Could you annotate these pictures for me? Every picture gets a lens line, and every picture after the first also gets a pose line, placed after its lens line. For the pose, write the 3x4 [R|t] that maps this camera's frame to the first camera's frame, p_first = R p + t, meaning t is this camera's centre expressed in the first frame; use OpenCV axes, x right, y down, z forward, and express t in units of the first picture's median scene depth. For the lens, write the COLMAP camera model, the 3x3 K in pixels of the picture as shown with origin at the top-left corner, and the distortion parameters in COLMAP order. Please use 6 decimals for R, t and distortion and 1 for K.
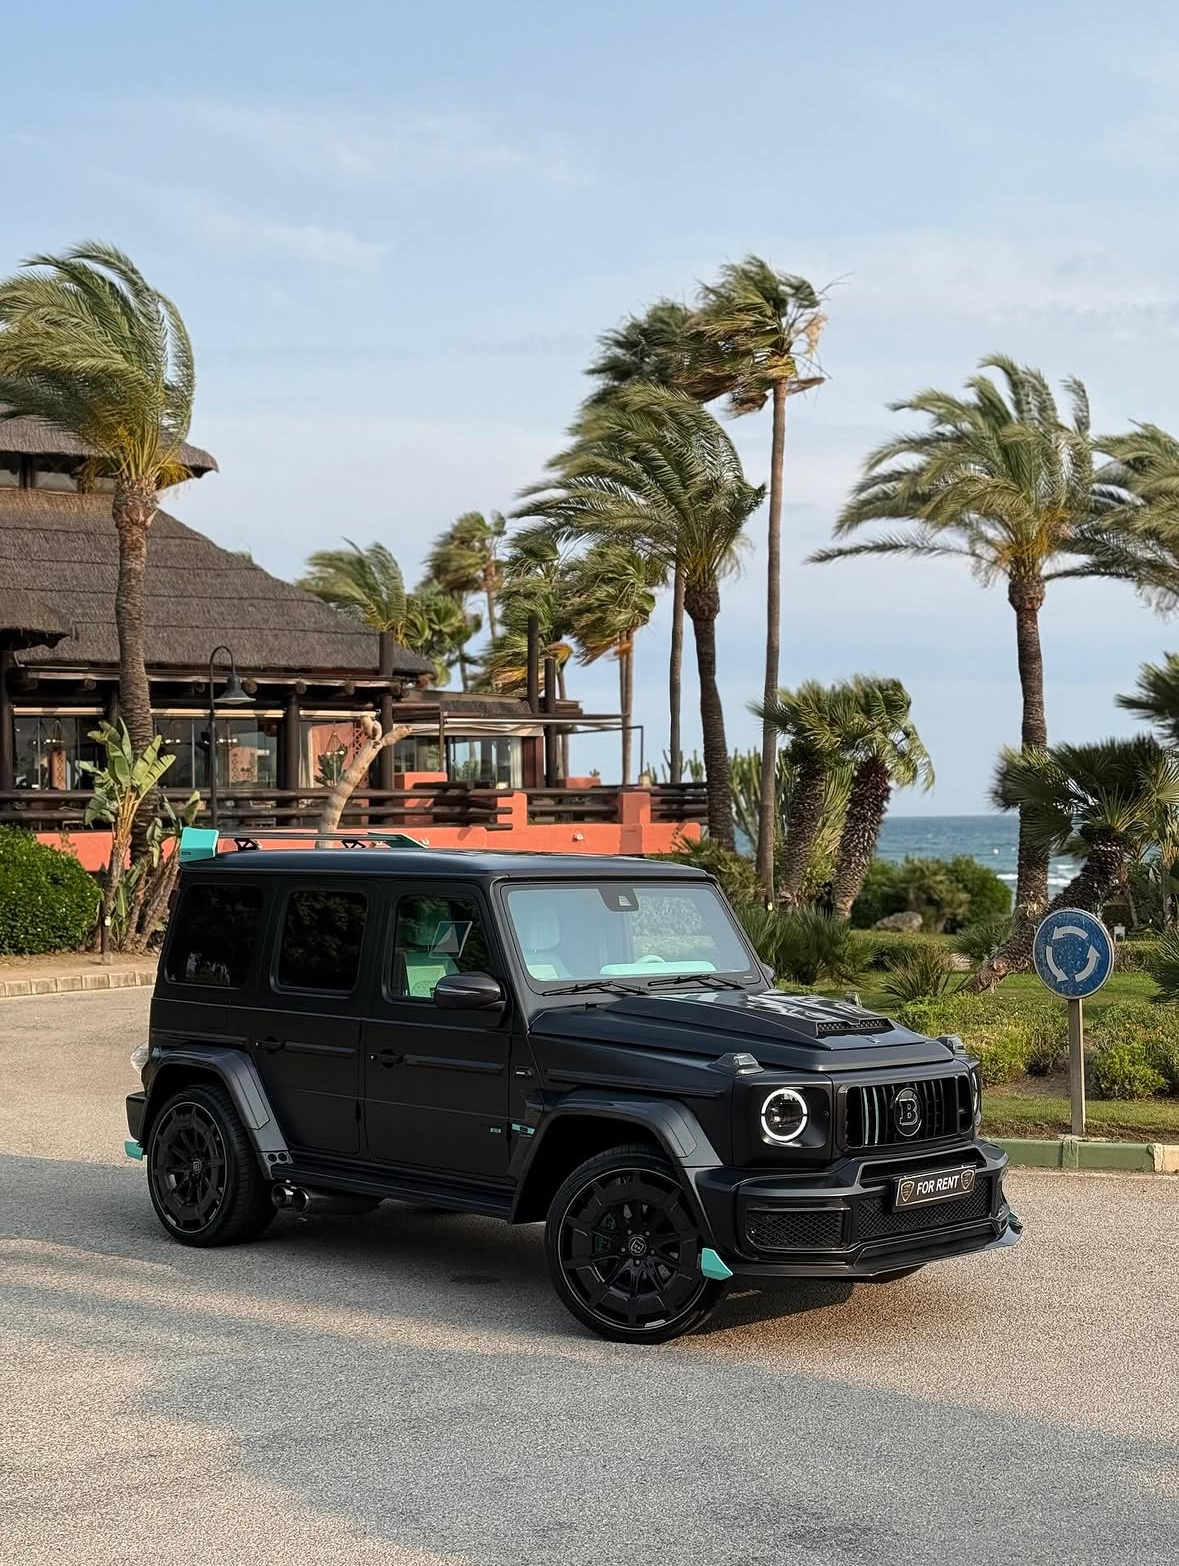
lens RADIAL K [[2221.2, 0, 589.5], [0, 2221.2, 783.0], [0, 0, 1]] dist [0.150583, -0.005038]
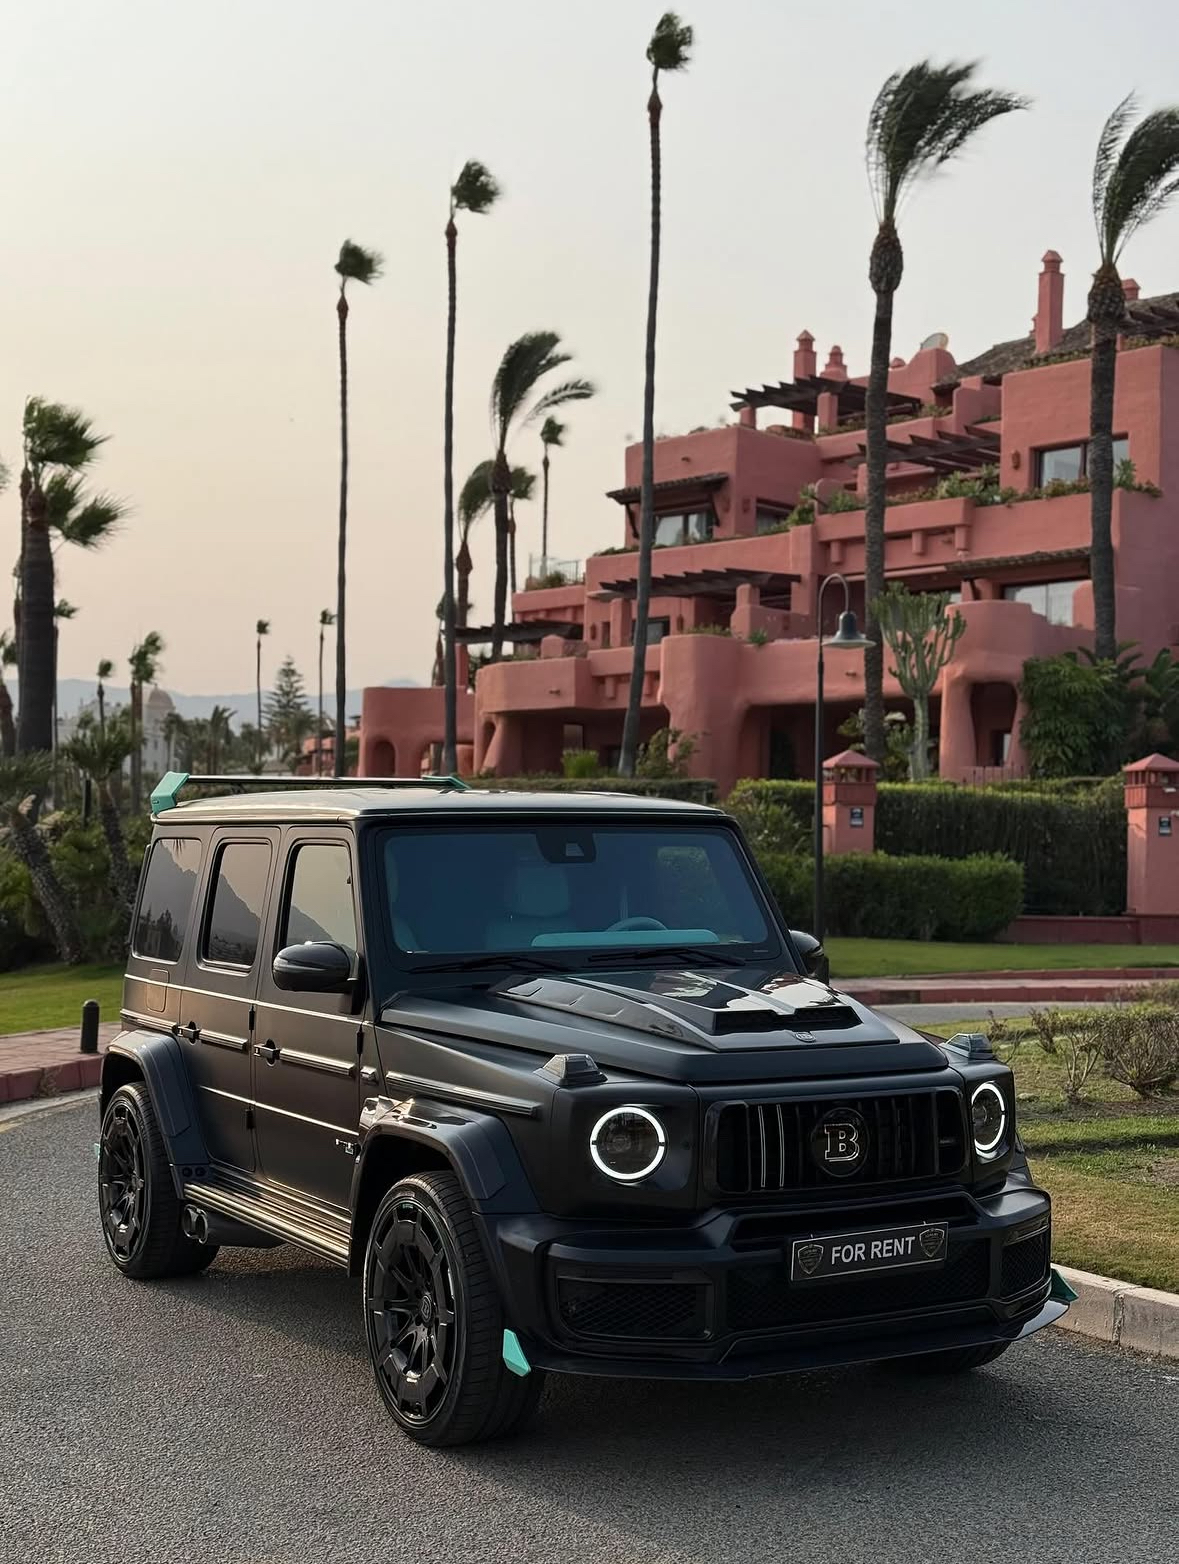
lens RADIAL K [[2331.2, 0, 621.3], [0, 2331.2, 781.8], [0, 0, 1]] dist [0.184997, -0.010171]
pose [[0.962889, -0.013243, -0.269573, 0.094165], [0.015715, 0.999852, 0.007012, 0.009795], [0.269441, -0.010988, 0.962954, 0.095740]]
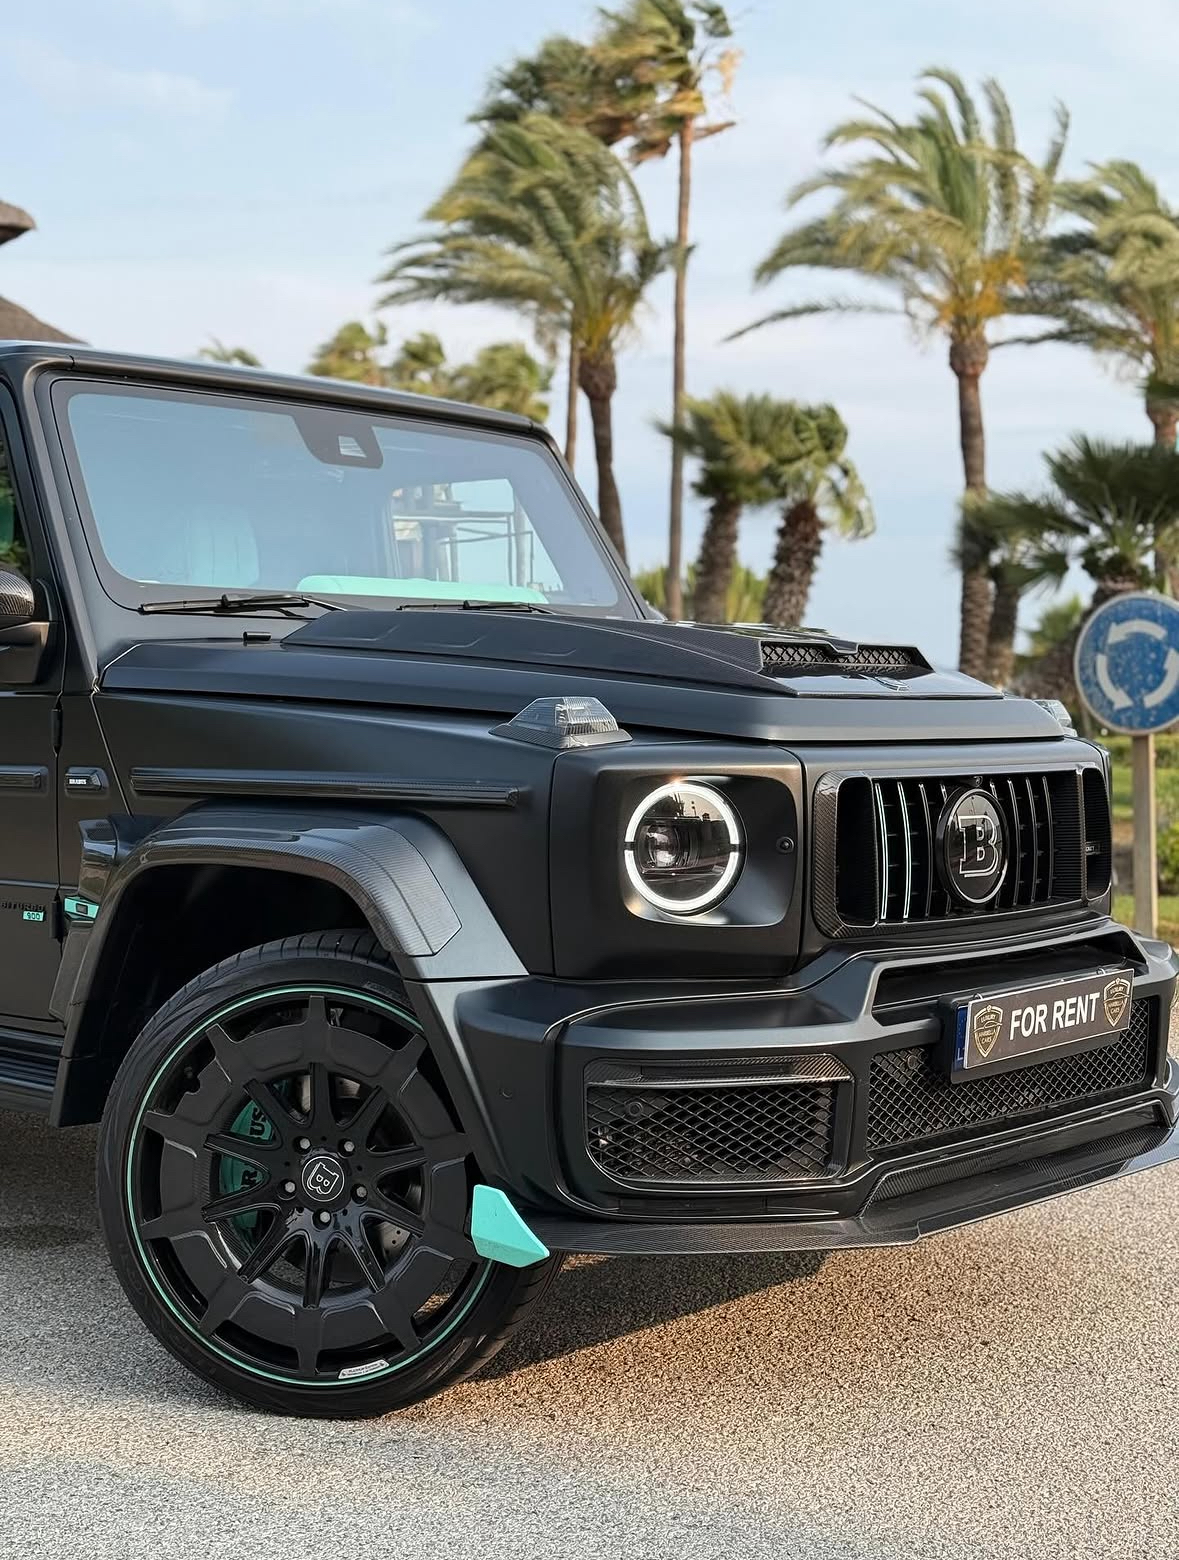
lens RADIAL K [[2209.6, 0, 568.0], [0, 2209.6, 782.5], [0, 0, 1]] dist [0.166501, 0.039397]
pose [[0.999476, -0.013208, 0.029548, 0.018318], [0.011299, 0.997894, 0.063880, 0.036951], [-0.030330, -0.063512, 0.997520, 0.201137]]
